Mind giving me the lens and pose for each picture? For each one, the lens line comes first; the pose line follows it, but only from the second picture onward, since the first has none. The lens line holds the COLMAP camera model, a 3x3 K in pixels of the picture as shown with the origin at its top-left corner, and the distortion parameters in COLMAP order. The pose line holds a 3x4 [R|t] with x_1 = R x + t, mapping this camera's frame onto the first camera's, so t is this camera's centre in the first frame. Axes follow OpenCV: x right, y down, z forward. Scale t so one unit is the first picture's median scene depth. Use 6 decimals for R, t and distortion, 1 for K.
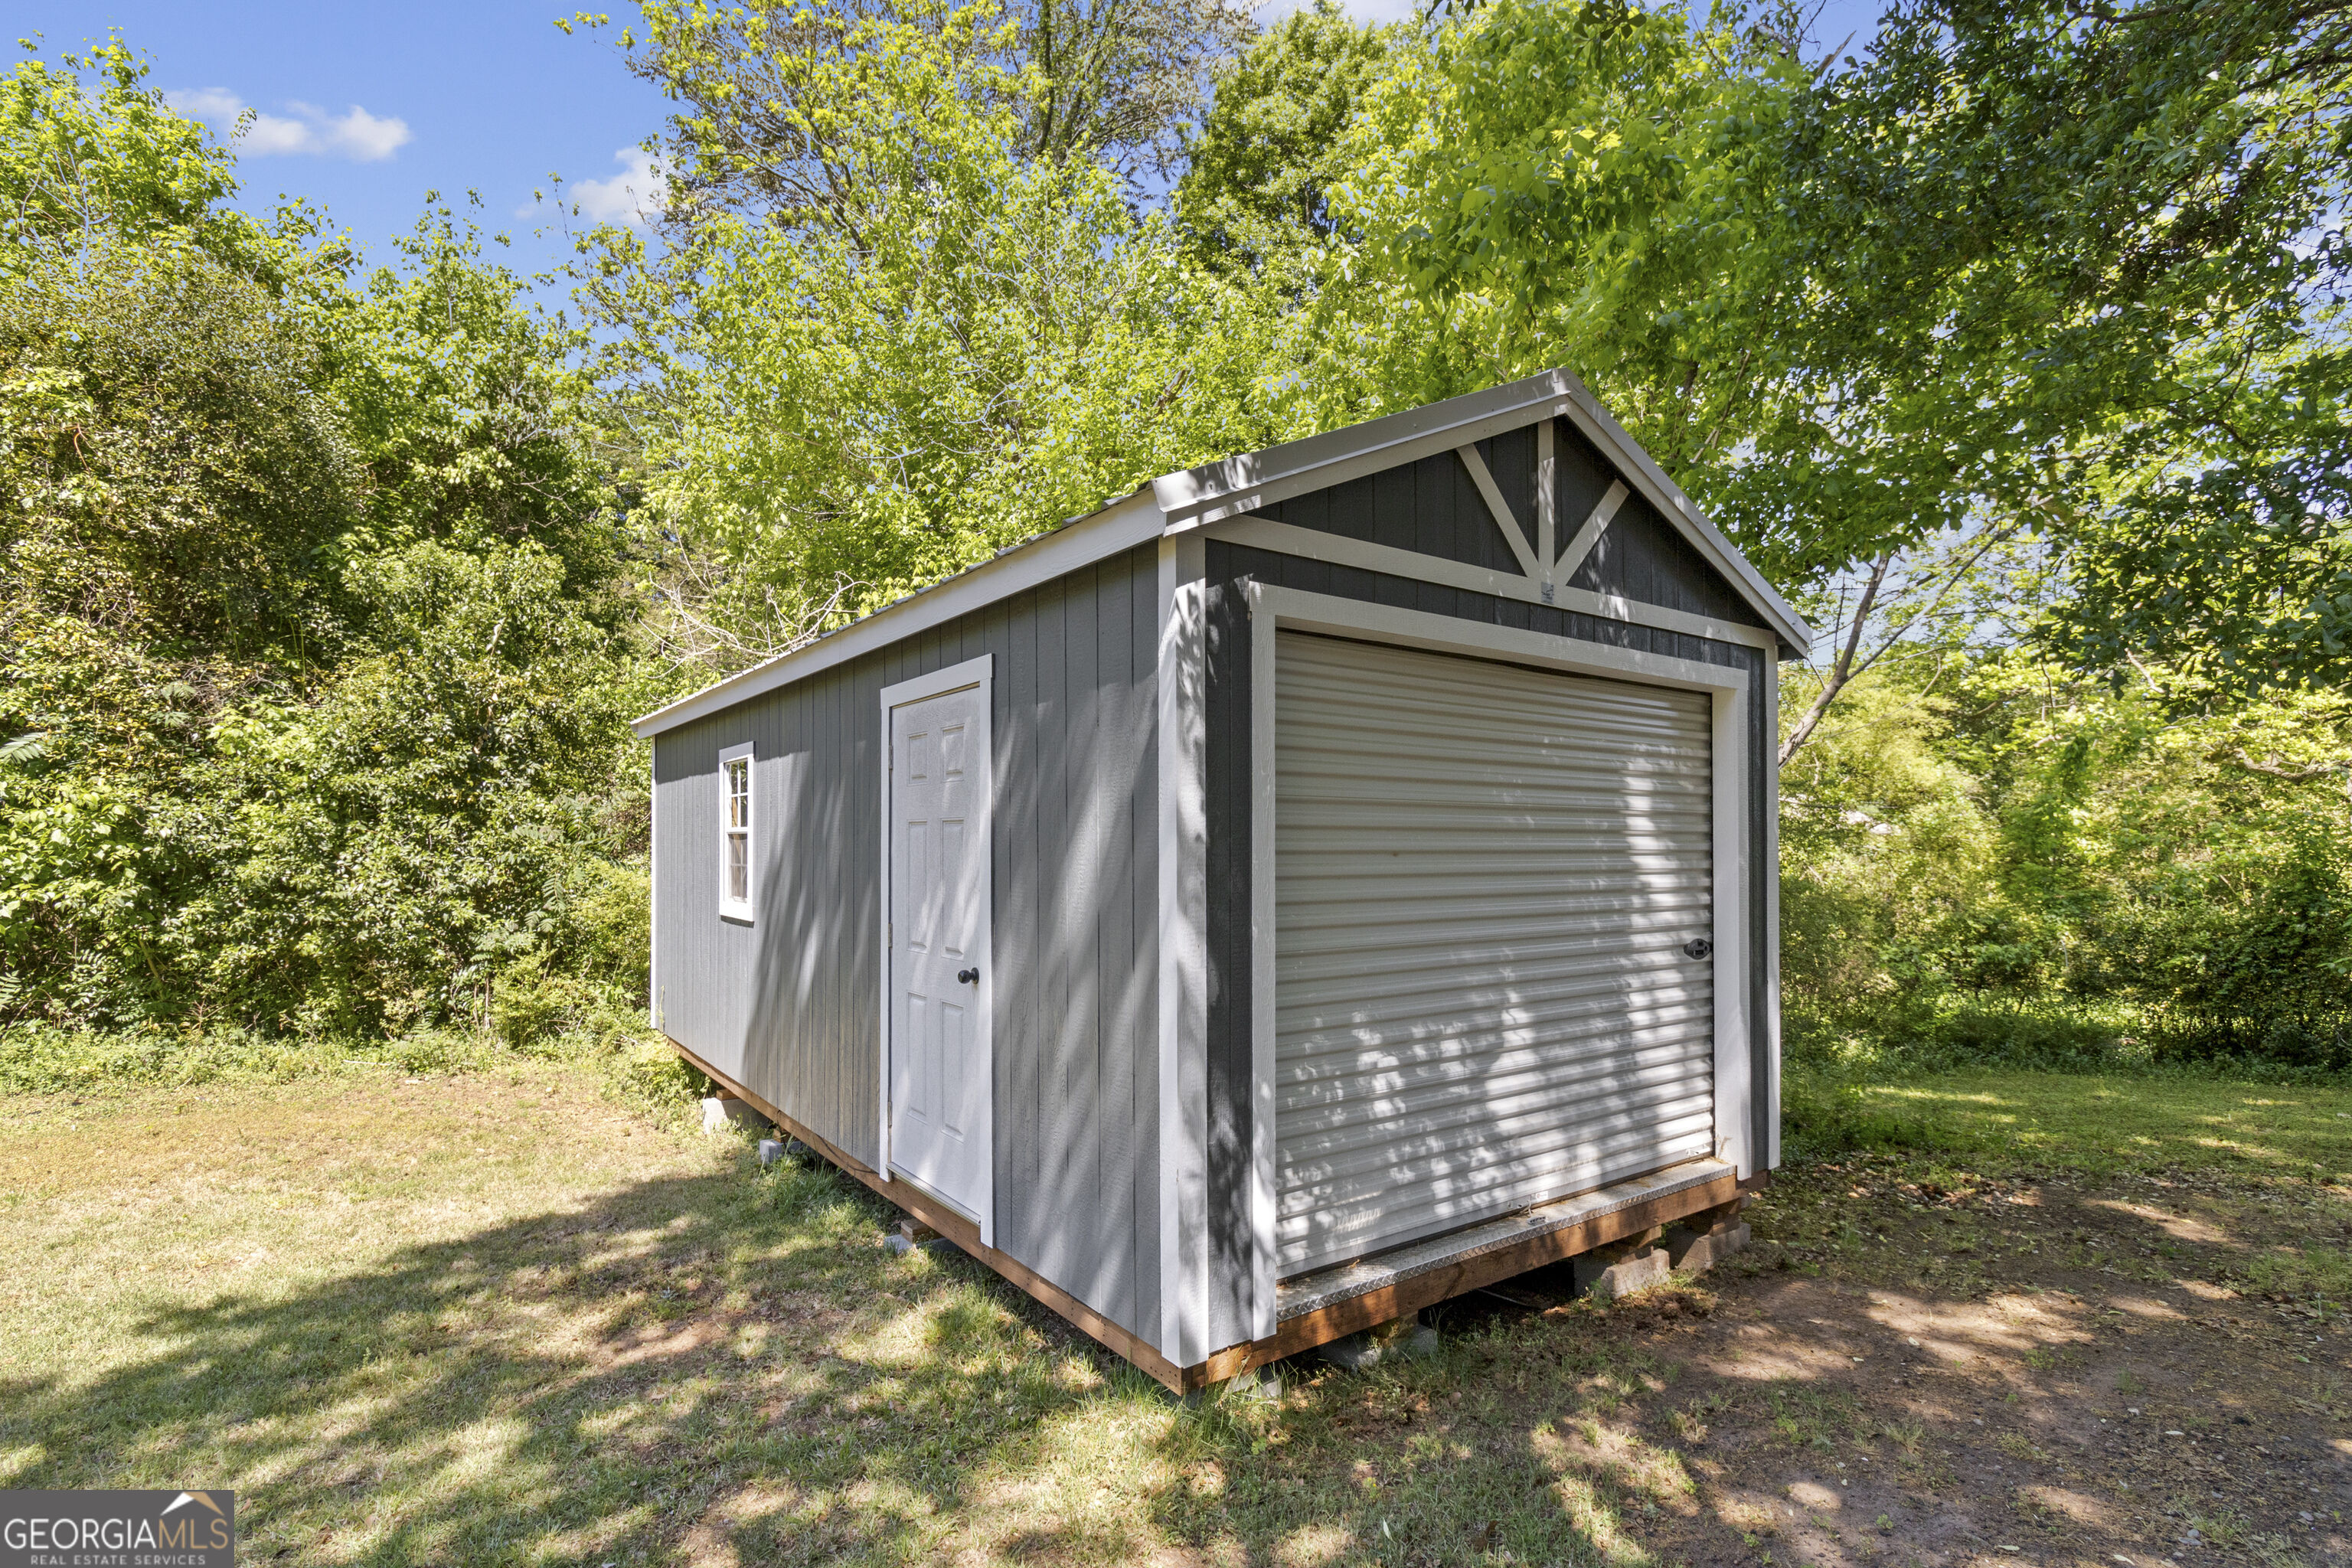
lens RADIAL K [[1137.1, 0, 1176.8], [0, 1137.1, 833.1], [0, 0, 1]] dist [-0.000807, 0.000215]
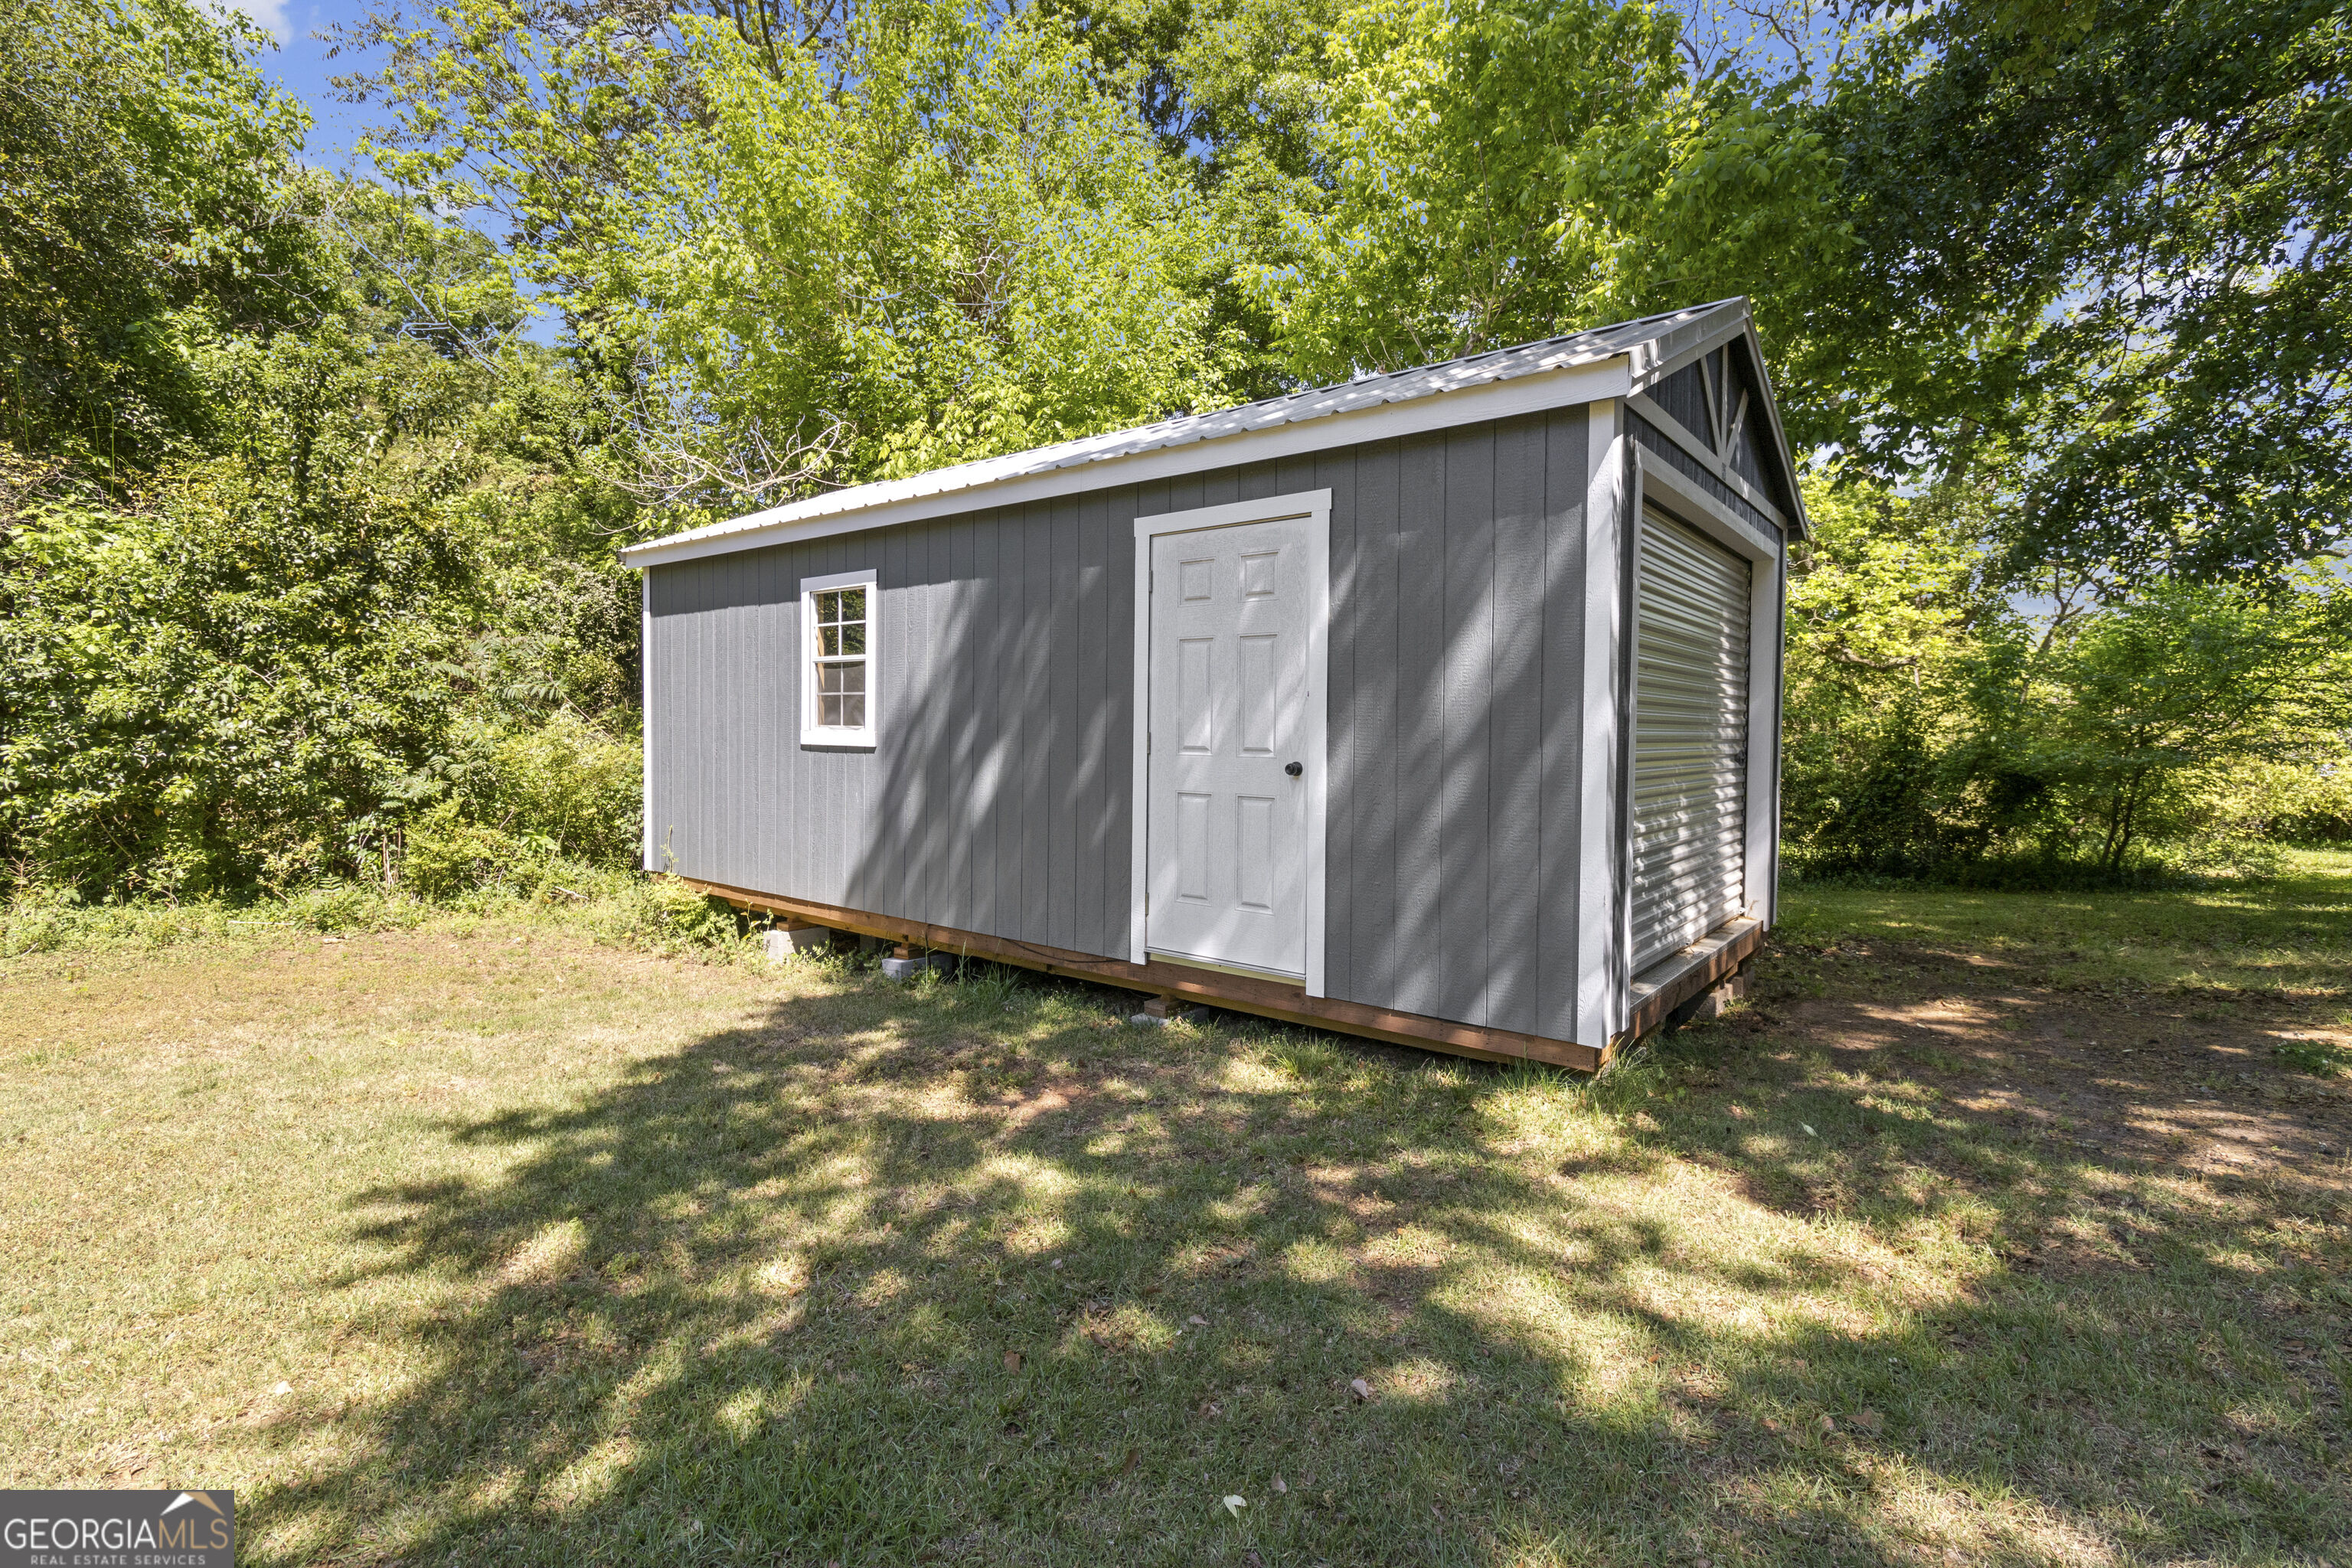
lens RADIAL K [[1097.9, 0, 1190.1], [0, 1097.9, 761.5], [0, 0, 1]] dist [0.000945, 0.000456]
pose [[0.959564, 0.001962, 0.281485, -0.520680], [-0.013858, 0.999092, 0.040276, 0.065076], [-0.281150, -0.042548, 0.958720, -0.036682]]
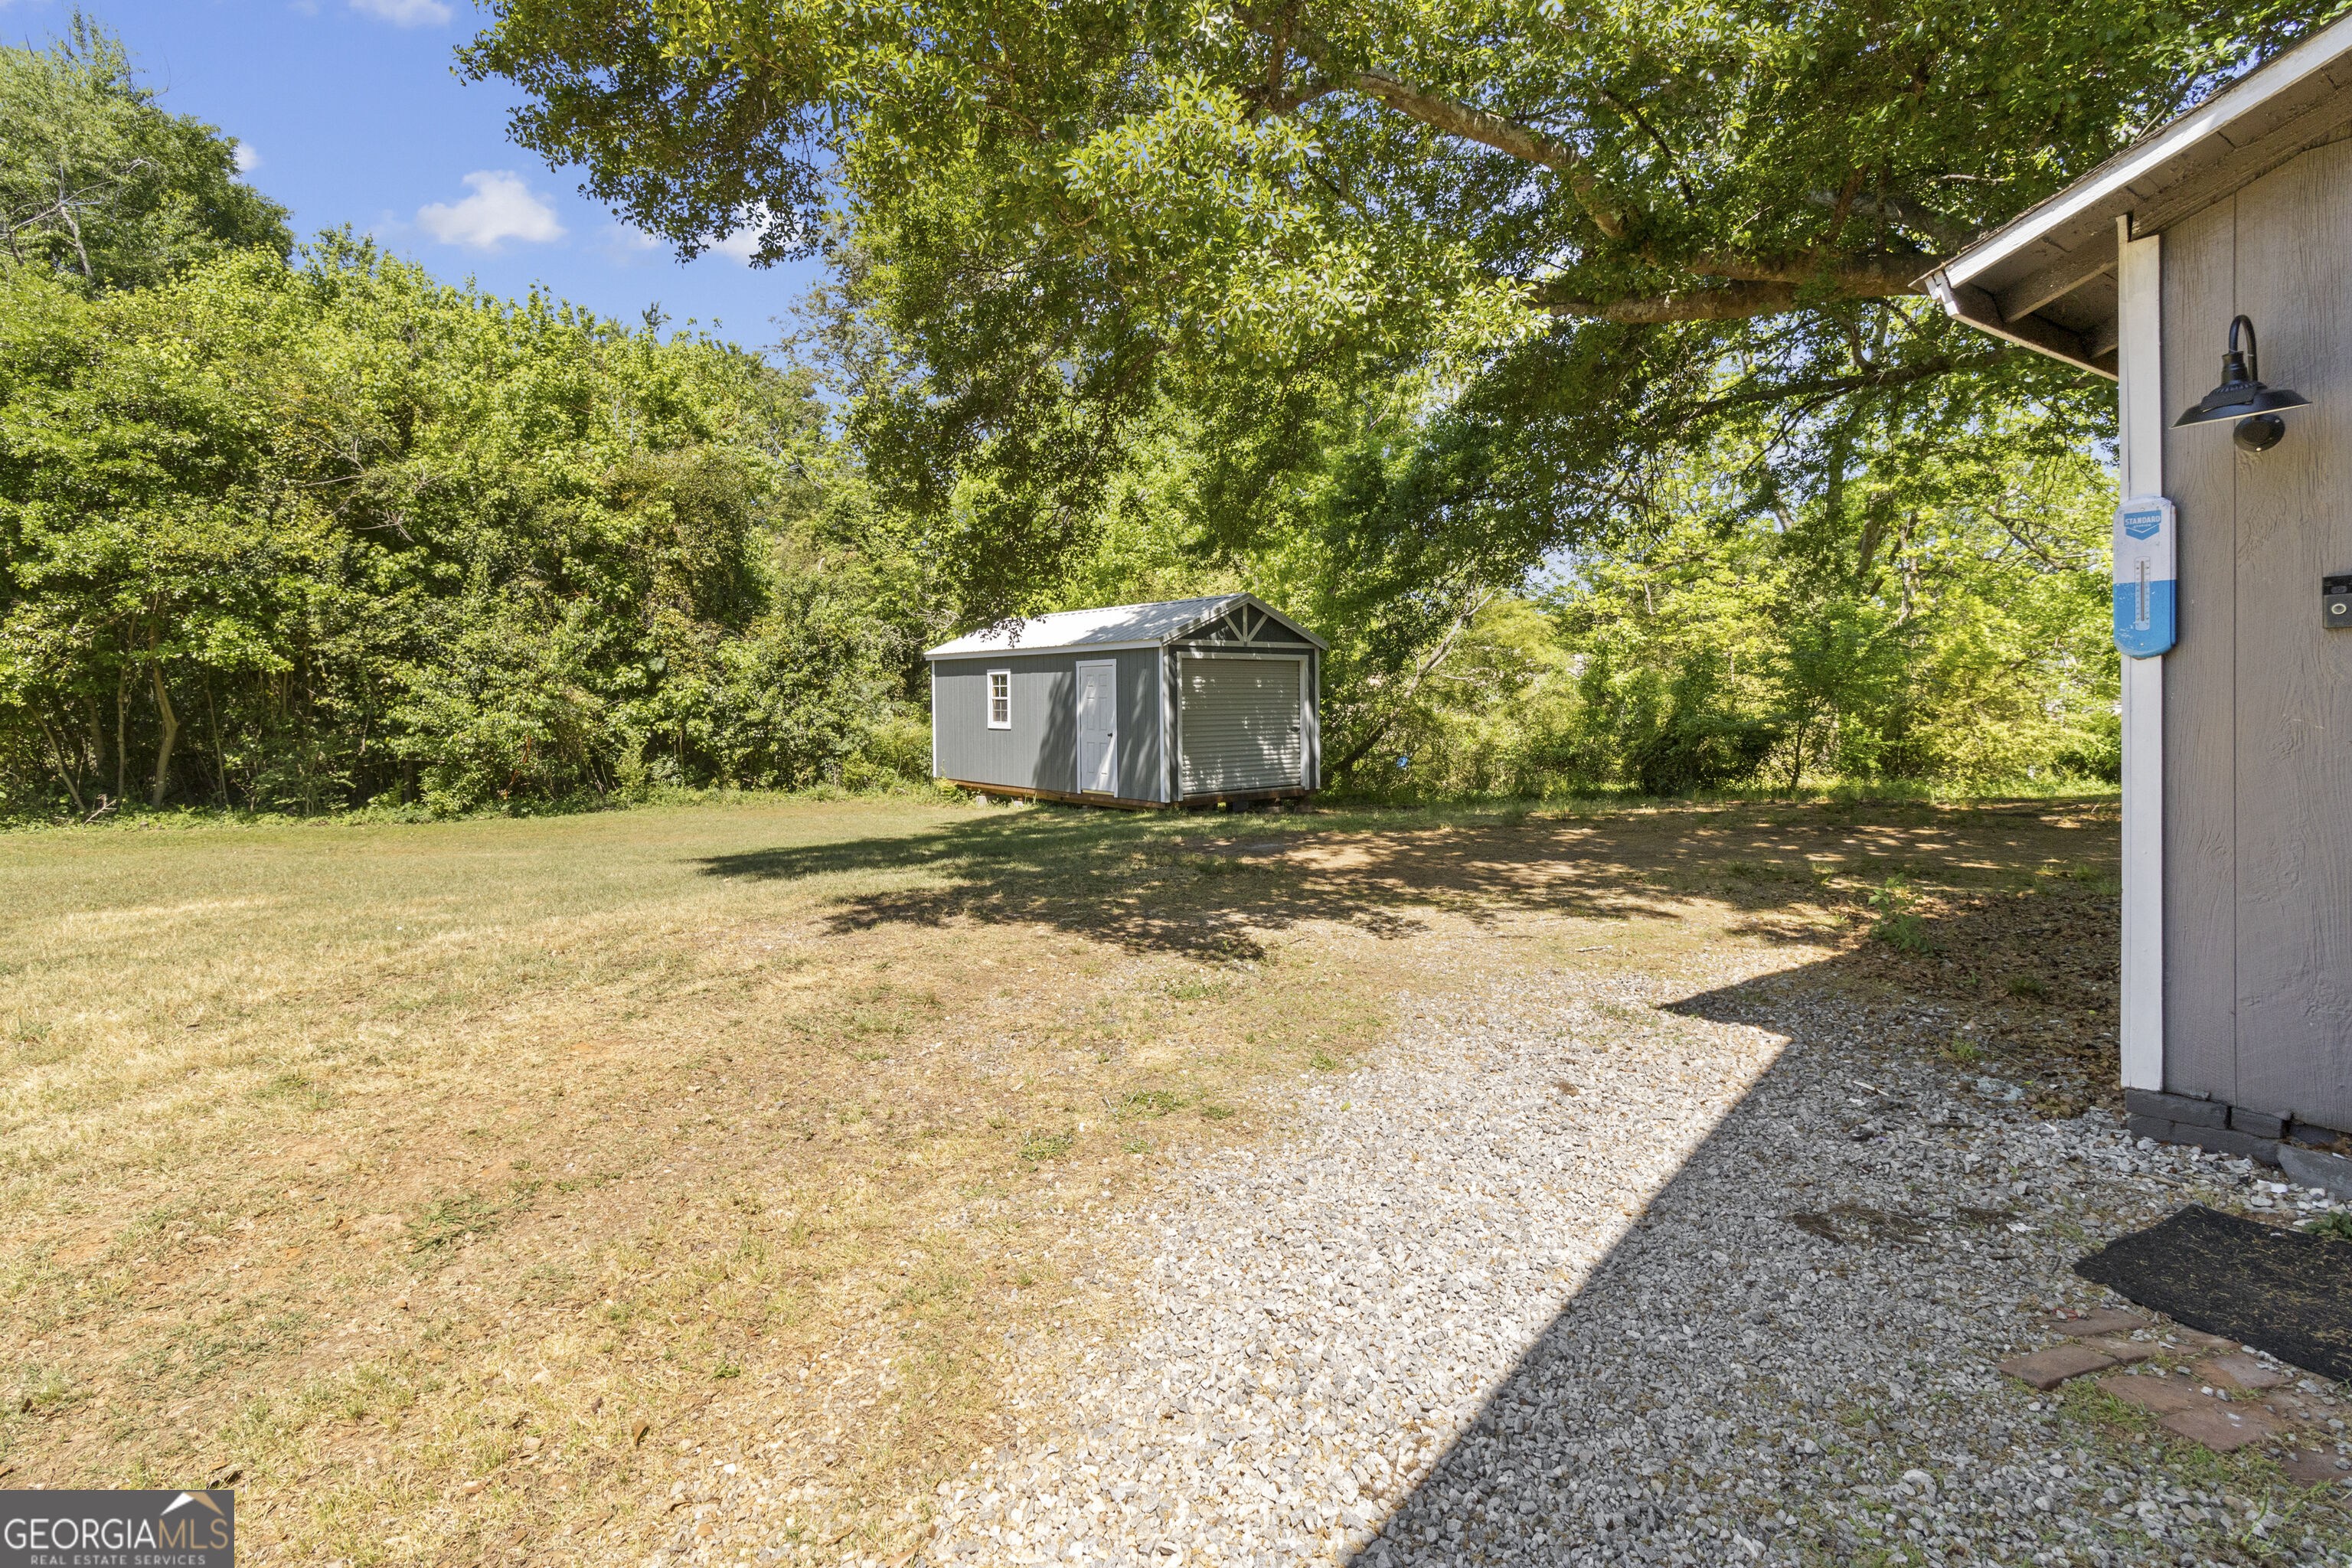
lens RADIAL K [[1122.1, 0, 1173.4], [0, 1122.1, 732.5], [0, 0, 1]] dist [0.000797, 0.000400]
pose [[0.997413, -0.008852, 0.071334, -0.213419], [0.005893, 0.999118, 0.041586, -0.046228], [-0.071640, -0.041059, 0.996585, -2.723928]]
